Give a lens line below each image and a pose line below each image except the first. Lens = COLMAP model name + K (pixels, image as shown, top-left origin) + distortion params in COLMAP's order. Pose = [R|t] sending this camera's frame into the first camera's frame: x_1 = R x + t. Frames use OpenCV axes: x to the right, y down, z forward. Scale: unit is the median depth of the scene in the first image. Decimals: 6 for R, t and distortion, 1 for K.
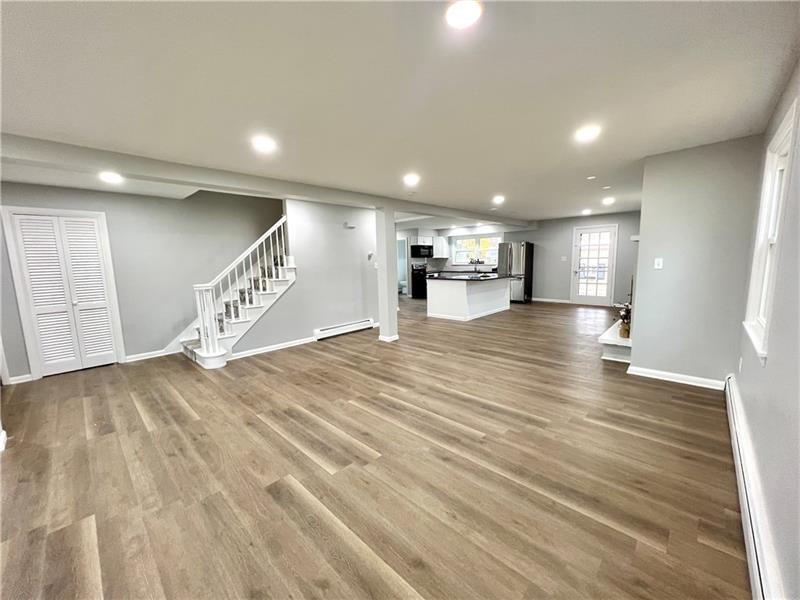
lens RADIAL K [[316.3, 0, 402.7], [0, 316.3, 301.0], [0, 0, 1]] dist [-0.001178, 0.000112]
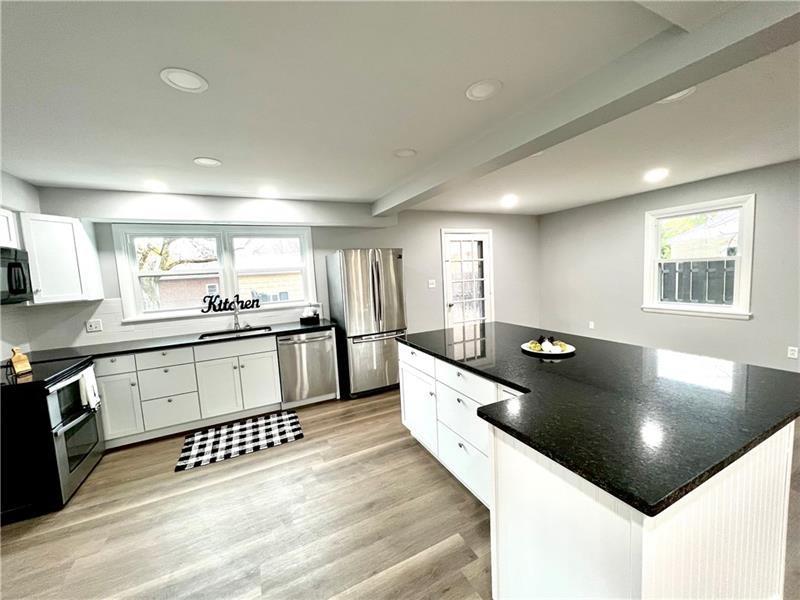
lens RADIAL K [[316.3, 0, 402.7], [0, 316.3, 301.0], [0, 0, 1]] dist [-0.001178, 0.000112]
pose [[0.342806, -0.084386, 0.935608, -0.024557], [0.167994, 0.985409, 0.027324, -0.101567], [-0.924263, 0.147810, 0.351980, 0.685546]]
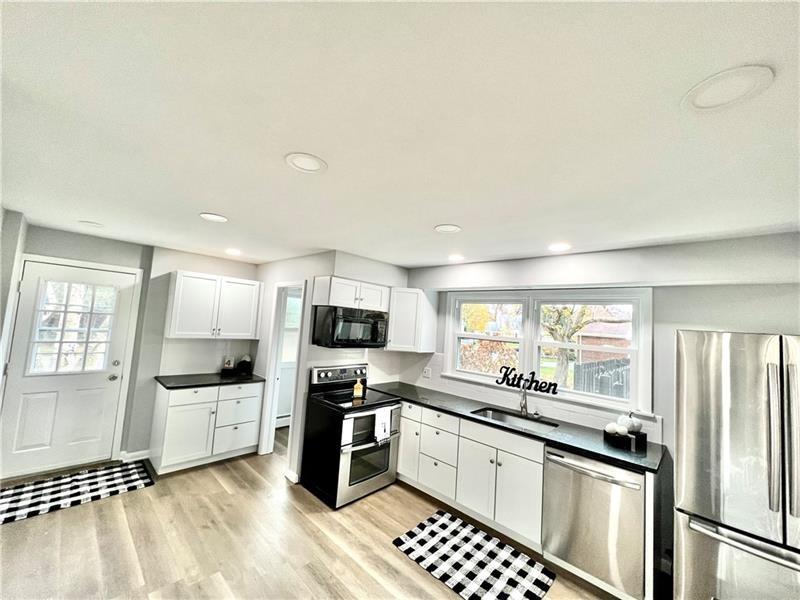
lens RADIAL K [[316.3, 0, 402.7], [0, 316.3, 301.0], [0, 0, 1]] dist [-0.001178, 0.000112]
pose [[0.995835, 0.091172, -0.001067, 0.110831], [-0.089459, 0.974725, -0.204713, -0.121999], [-0.017624, 0.203956, 0.978821, 0.683178]]
